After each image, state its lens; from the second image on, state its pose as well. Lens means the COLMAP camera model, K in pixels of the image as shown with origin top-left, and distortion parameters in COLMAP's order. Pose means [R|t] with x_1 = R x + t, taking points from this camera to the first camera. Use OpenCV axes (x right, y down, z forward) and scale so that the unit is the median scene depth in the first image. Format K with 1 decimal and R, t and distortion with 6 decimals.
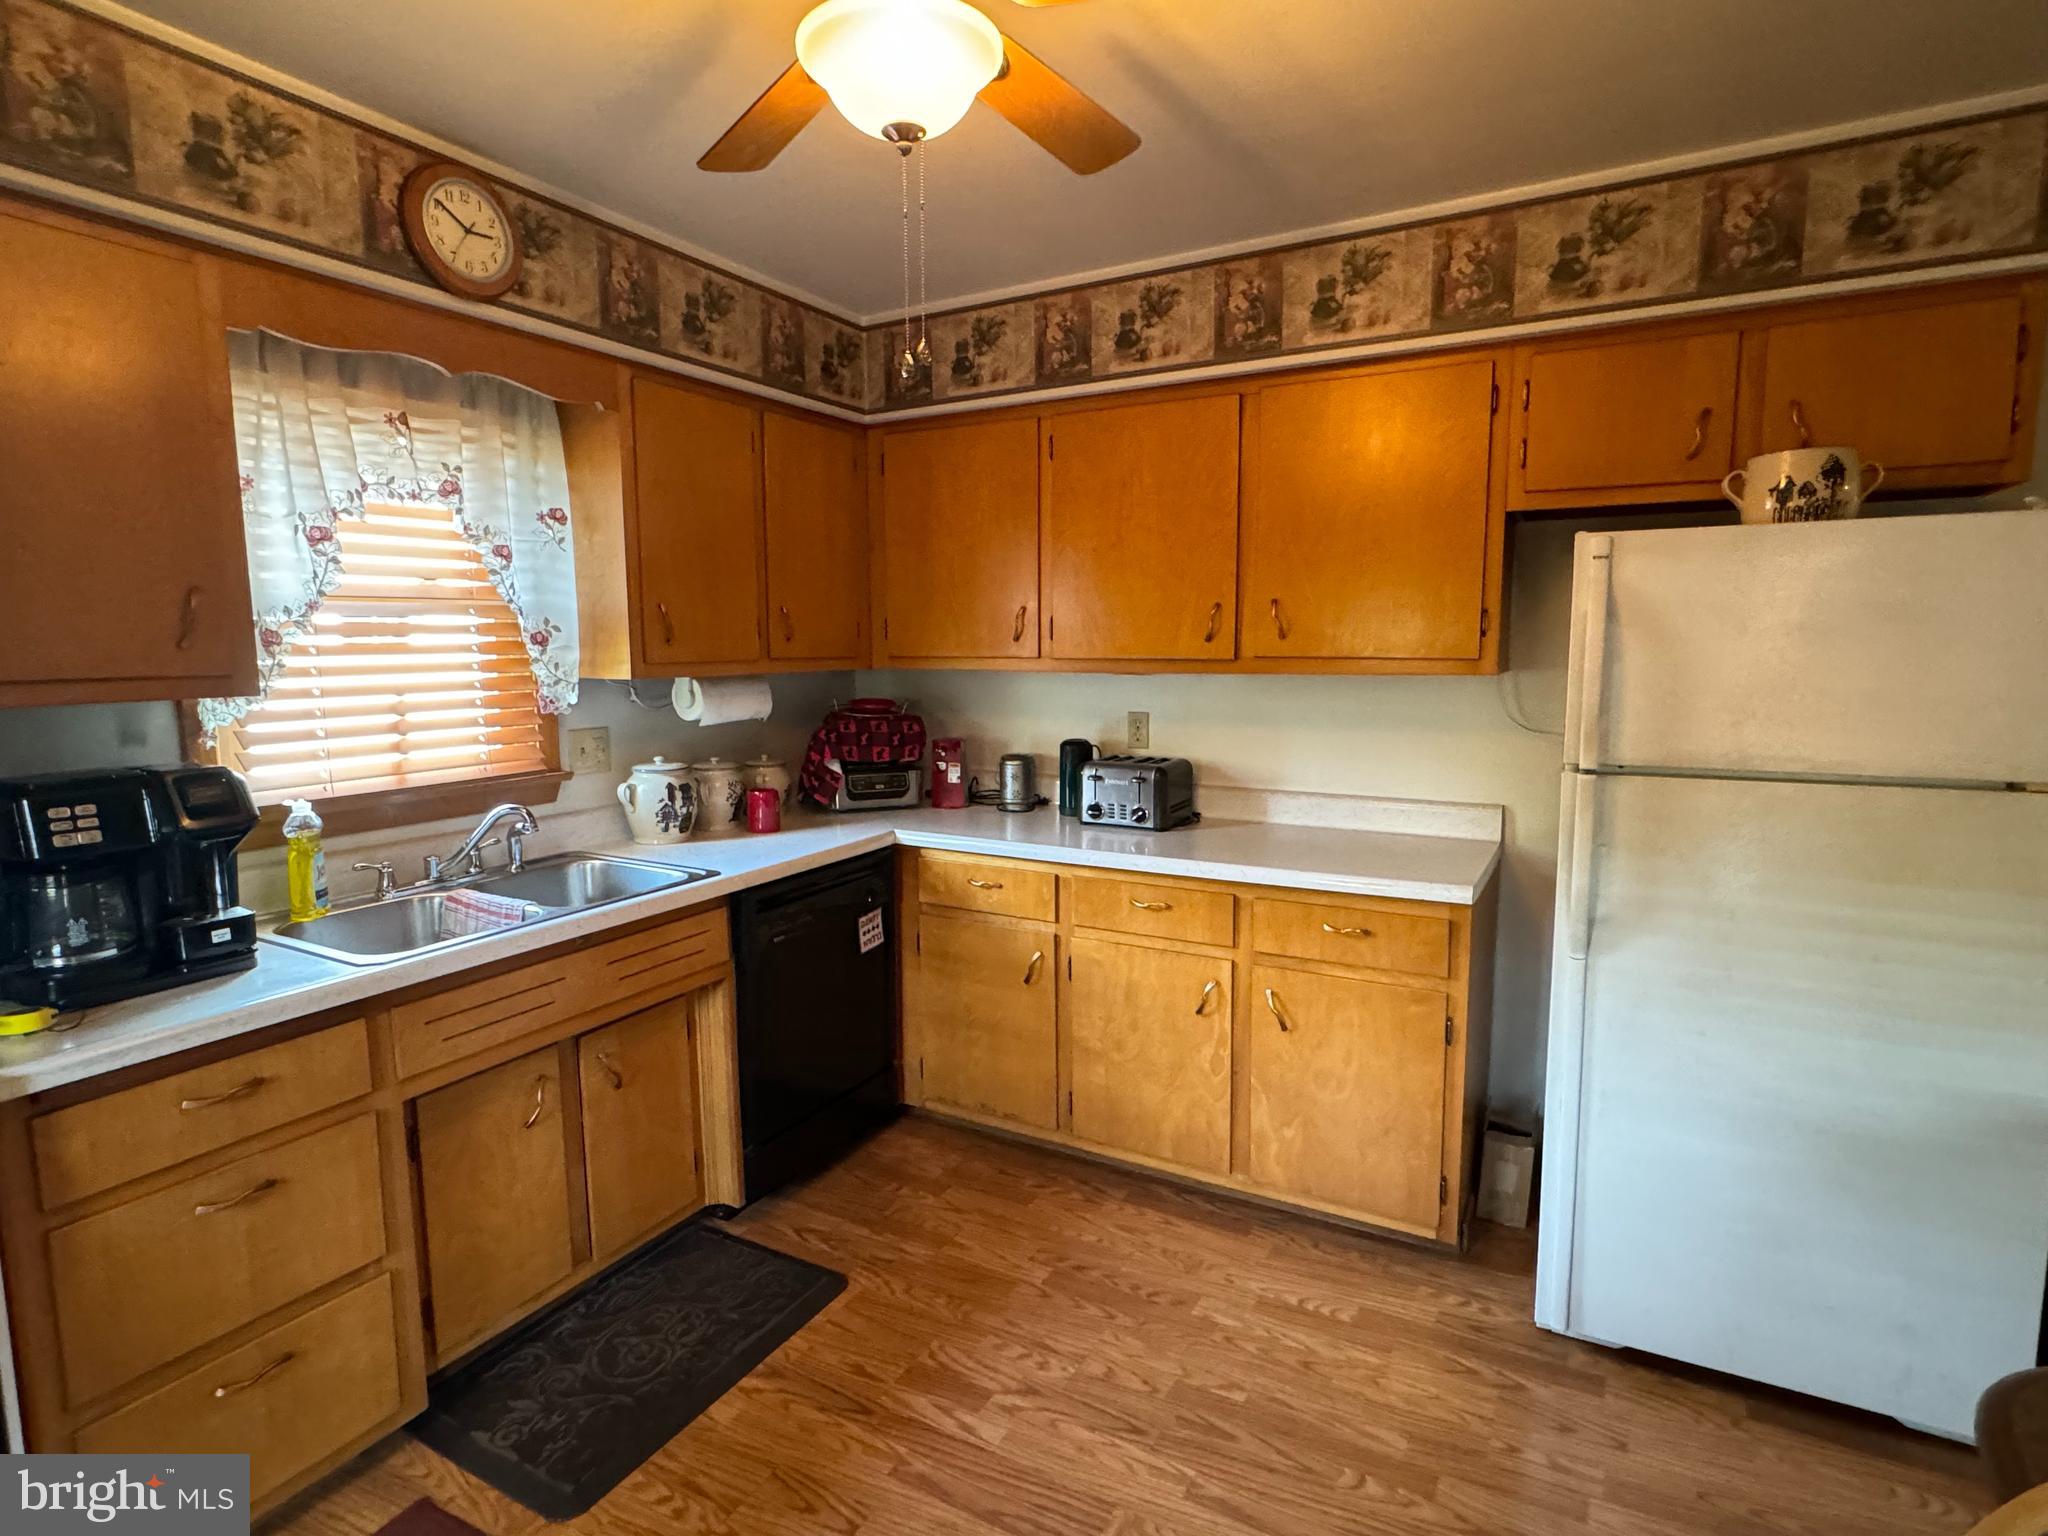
lens RADIAL K [[1054.6, 0, 1024.0], [0, 1054.6, 769.7], [0, 0, 1]] dist [-0.001534, 0.001767]
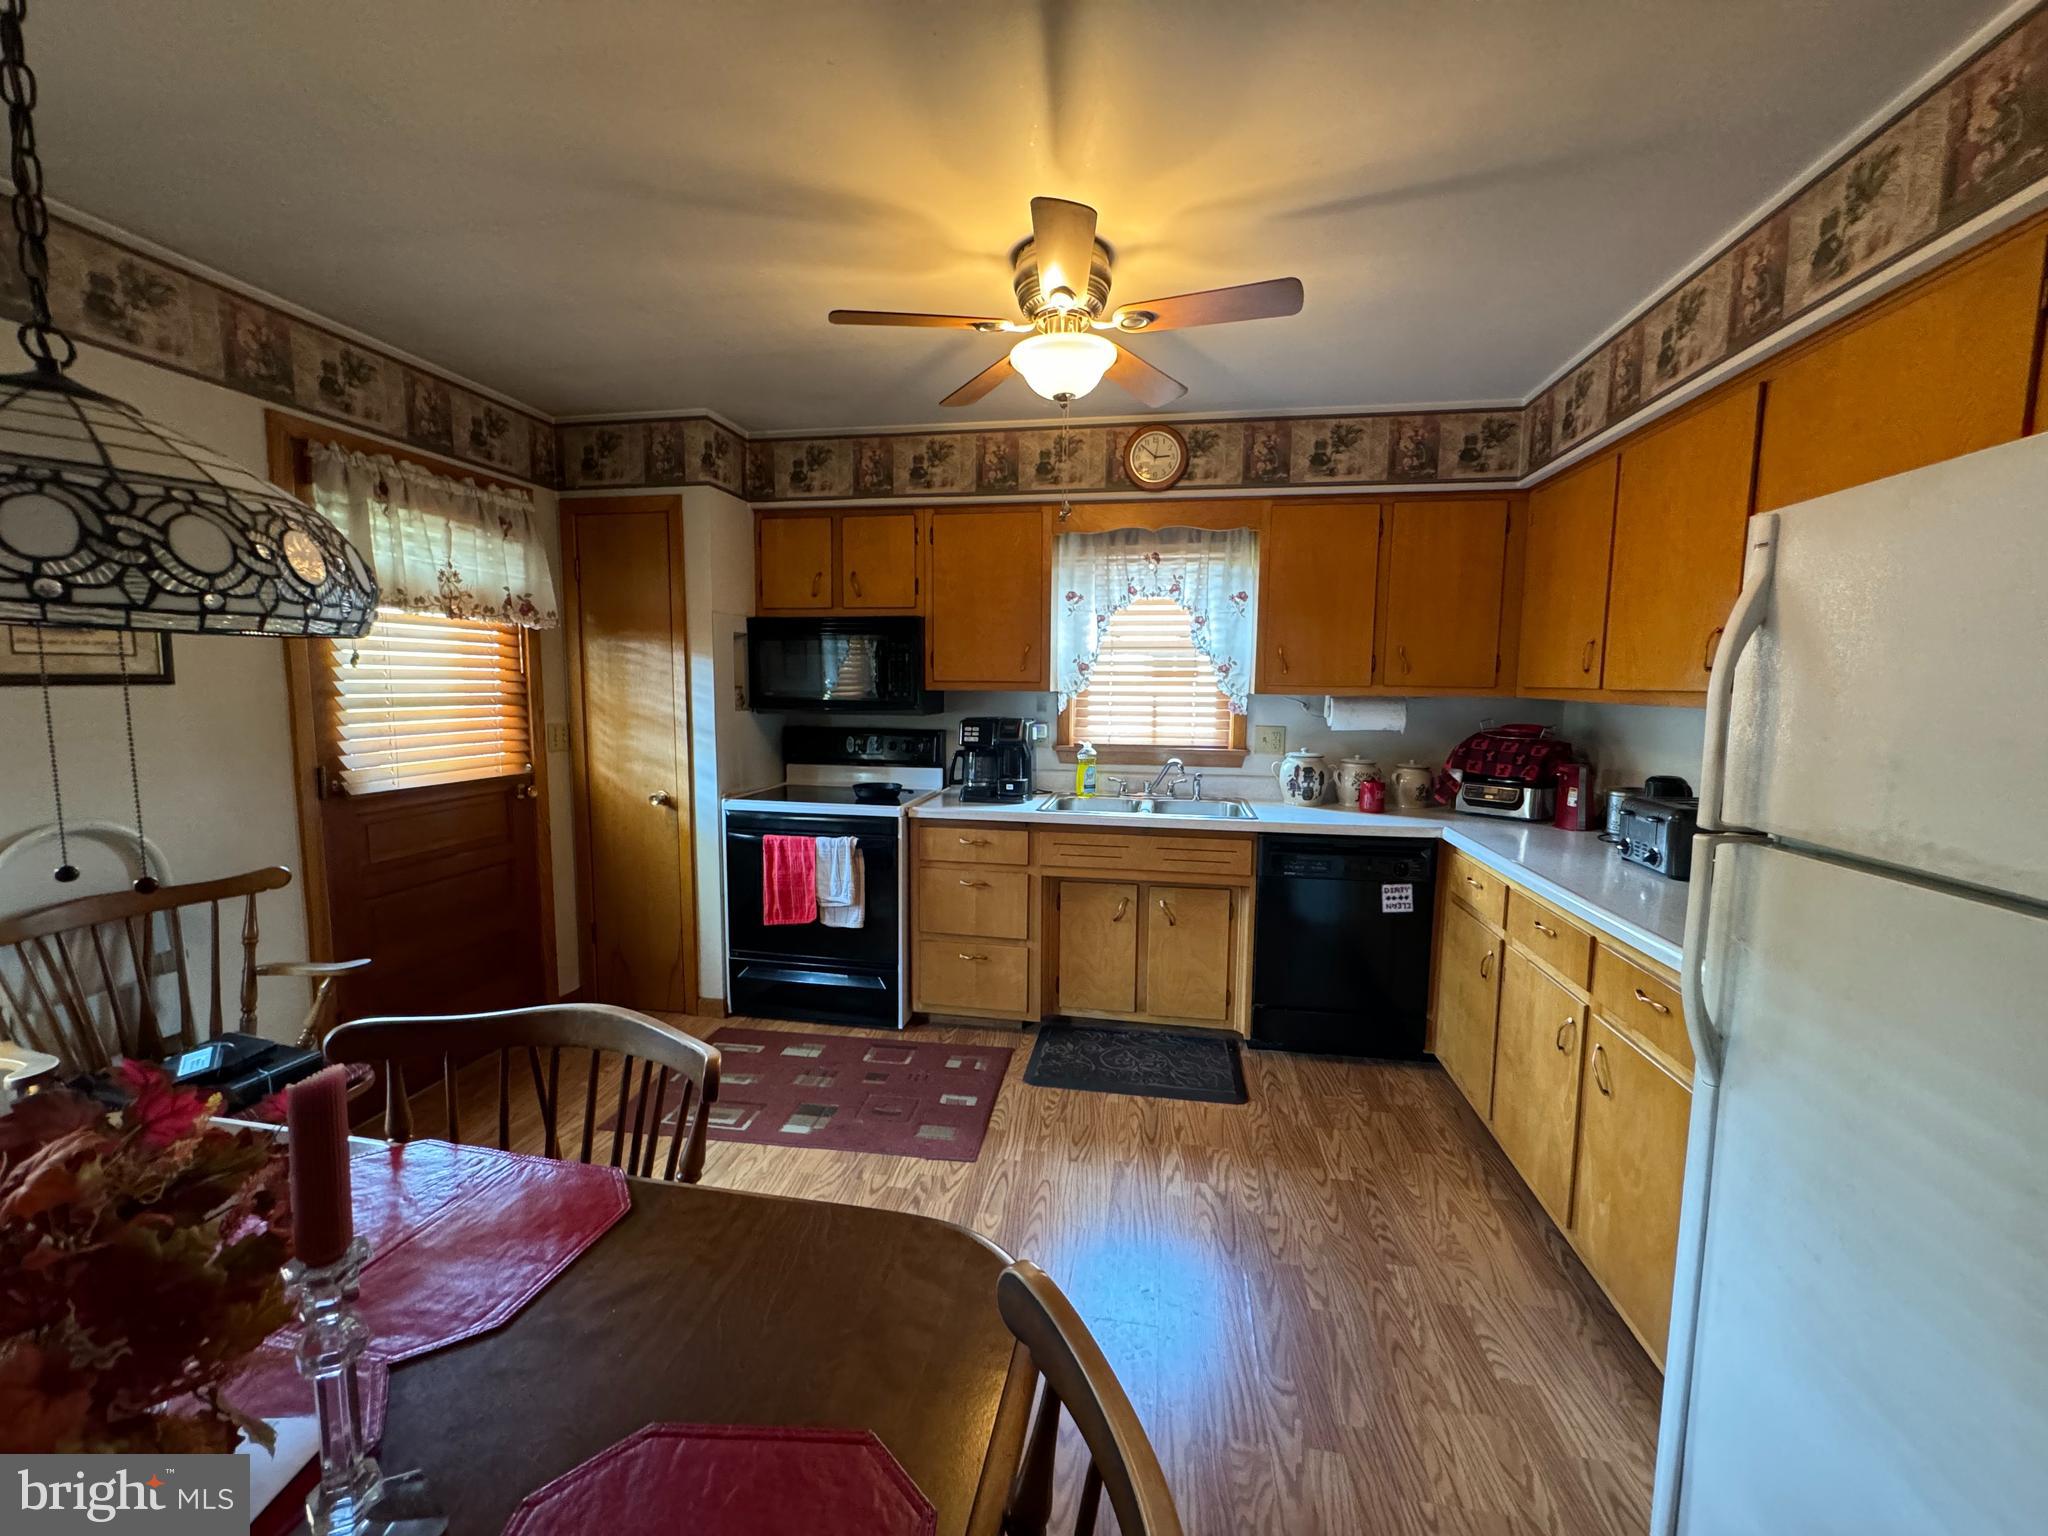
lens RADIAL K [[818.0, 0, 1024.4], [0, 818.0, 766.4], [0, 0, 1]] dist [-0.002023, 0.000779]
pose [[0.332972, 0.108643, -0.936657, 0.718432], [-0.129363, 0.989211, 0.068752, -0.017179], [0.934021, 0.098276, 0.343434, 0.263661]]
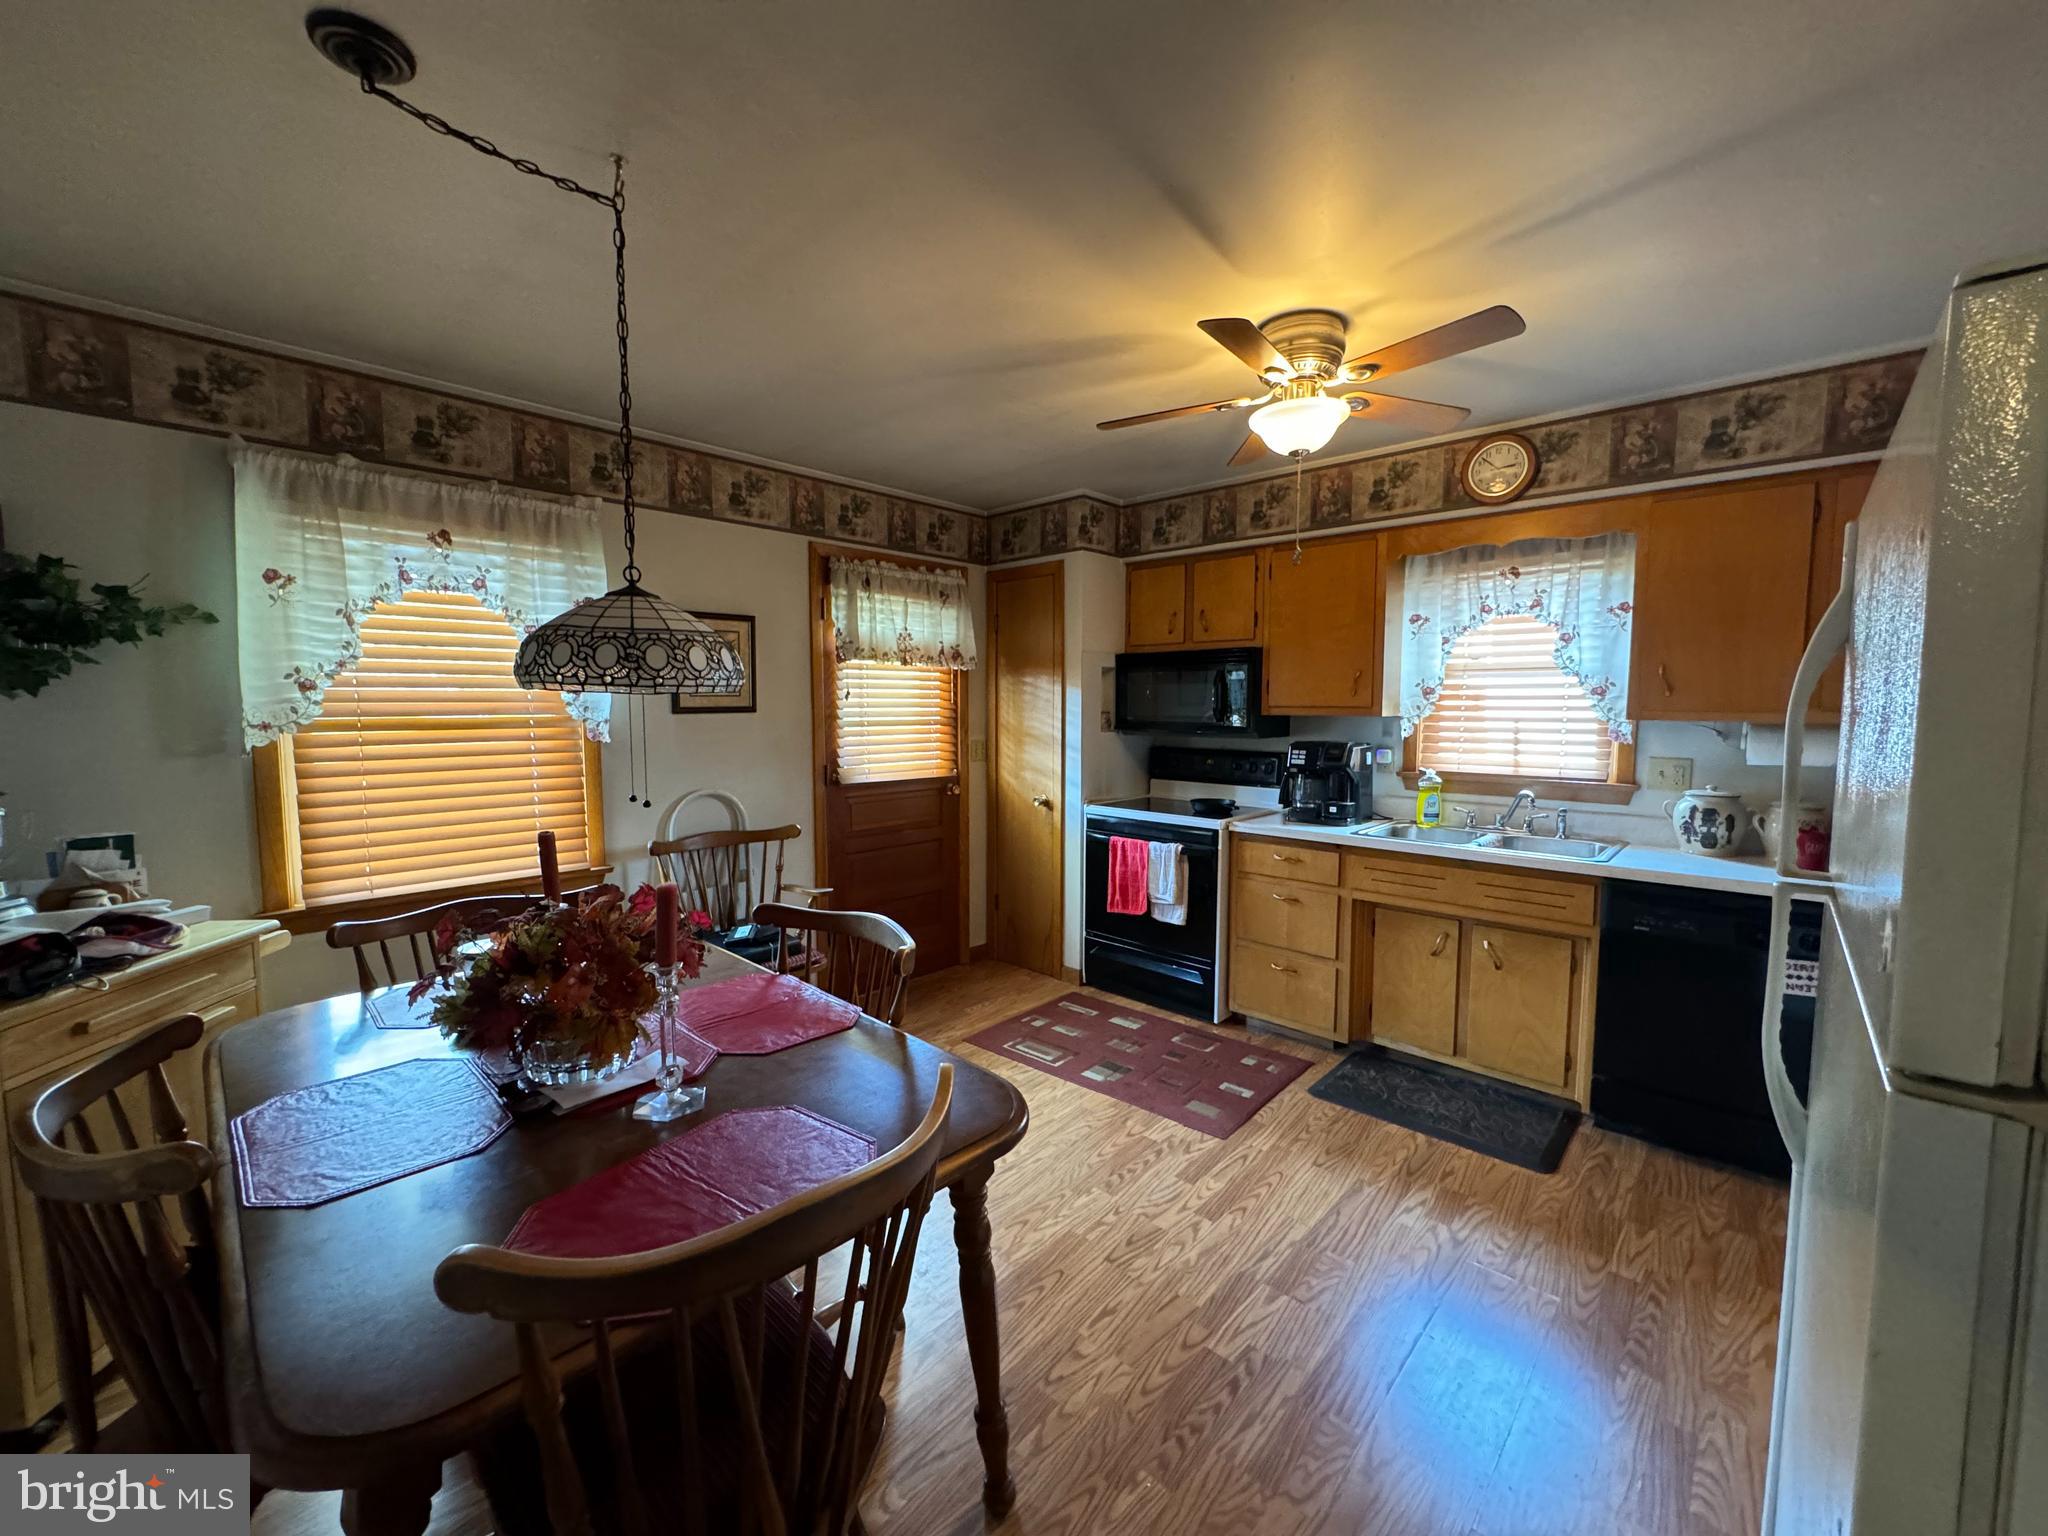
lens RADIAL K [[818.0, 0, 1023.4], [0, 818.0, 766.9], [0, 0, 1]] dist [-0.002023, 0.000779]
pose [[-0.236630, 0.085267, -0.967851, 0.902553], [-0.120173, 0.985924, 0.116241, -0.055984], [0.964139, 0.143815, -0.223053, 0.498878]]
